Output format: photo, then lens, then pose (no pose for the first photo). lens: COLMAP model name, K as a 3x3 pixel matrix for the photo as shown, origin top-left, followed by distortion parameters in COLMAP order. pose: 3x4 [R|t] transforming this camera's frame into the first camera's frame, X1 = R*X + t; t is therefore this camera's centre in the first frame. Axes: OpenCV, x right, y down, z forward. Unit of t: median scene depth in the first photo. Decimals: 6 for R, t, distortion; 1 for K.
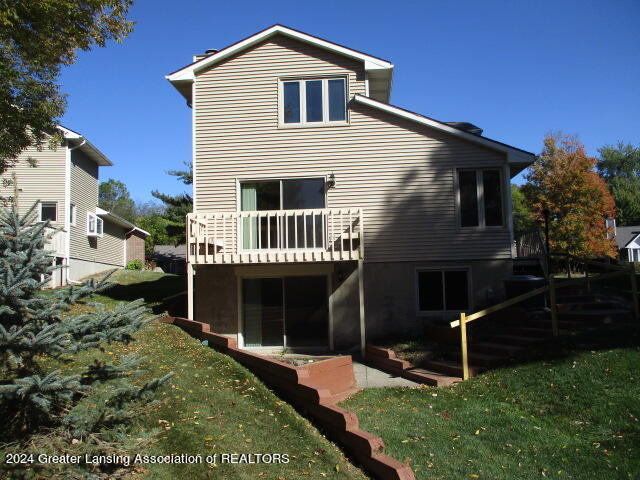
lens RADIAL K [[528.8, 0, 321.1], [0, 528.8, 241.5], [0, 0, 1]] dist [-0.036913, 0.005179]
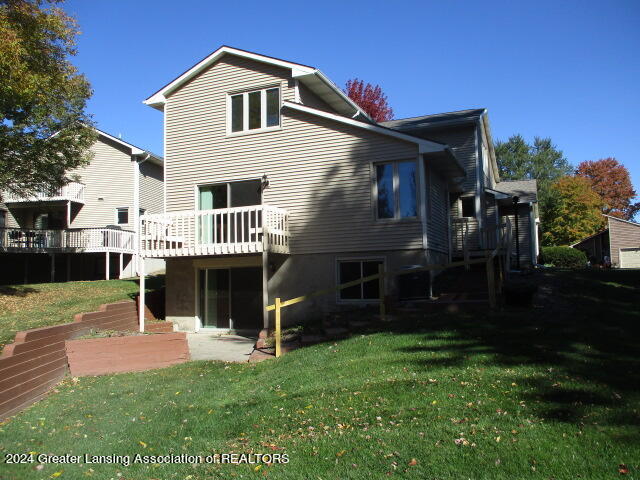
lens RADIAL K [[528.8, 0, 321.1], [0, 528.8, 241.5], [0, 0, 1]] dist [-0.036913, 0.005179]
pose [[0.950395, -0.020579, -0.310363, 0.466481], [0.024001, 0.999686, 0.007211, 0.006754], [0.310117, -0.014302, 0.950591, -0.021257]]
